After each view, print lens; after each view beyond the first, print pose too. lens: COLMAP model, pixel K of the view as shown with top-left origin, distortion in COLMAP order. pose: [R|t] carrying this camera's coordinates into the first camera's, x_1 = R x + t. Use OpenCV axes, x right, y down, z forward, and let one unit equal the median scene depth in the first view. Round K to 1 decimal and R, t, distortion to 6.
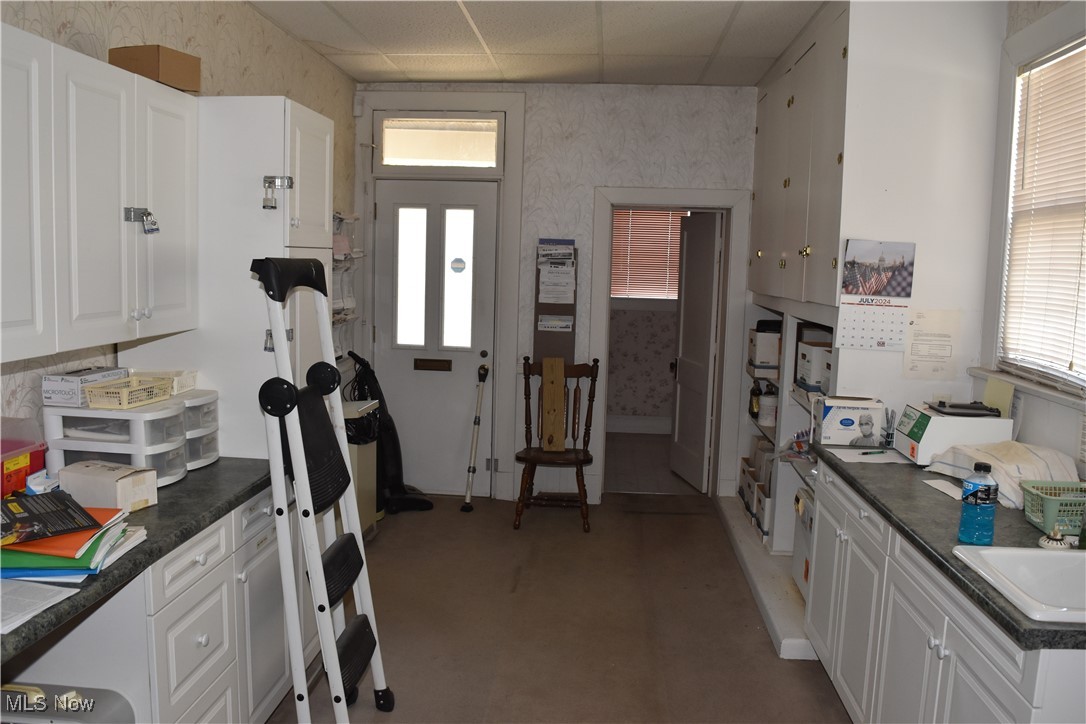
lens RADIAL K [[848.9, 0, 543.0], [0, 848.9, 362.0], [0, 0, 1]] dist [-0.076638, 0.002816]
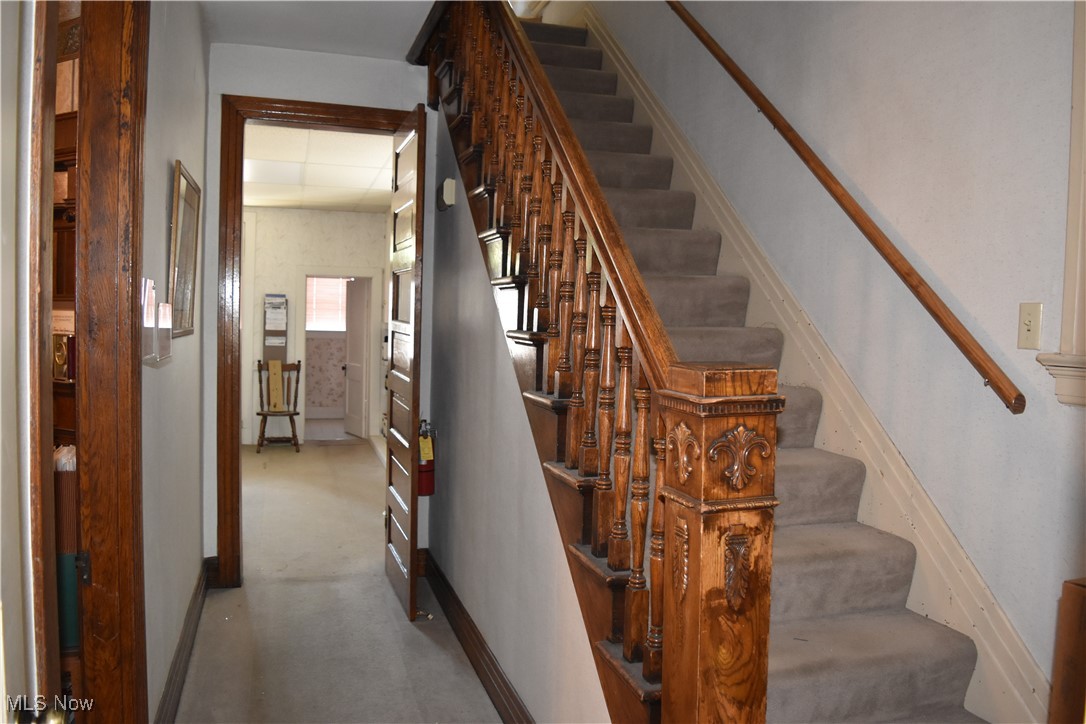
lens RADIAL K [[848.9, 0, 543.0], [0, 848.9, 362.0], [0, 0, 1]] dist [-0.076638, 0.002816]
pose [[0.930926, -0.017093, 0.364808, -0.108711], [0.036747, 0.998219, -0.047001, 0.101817], [-0.363355, 0.057160, 0.929896, -0.846449]]
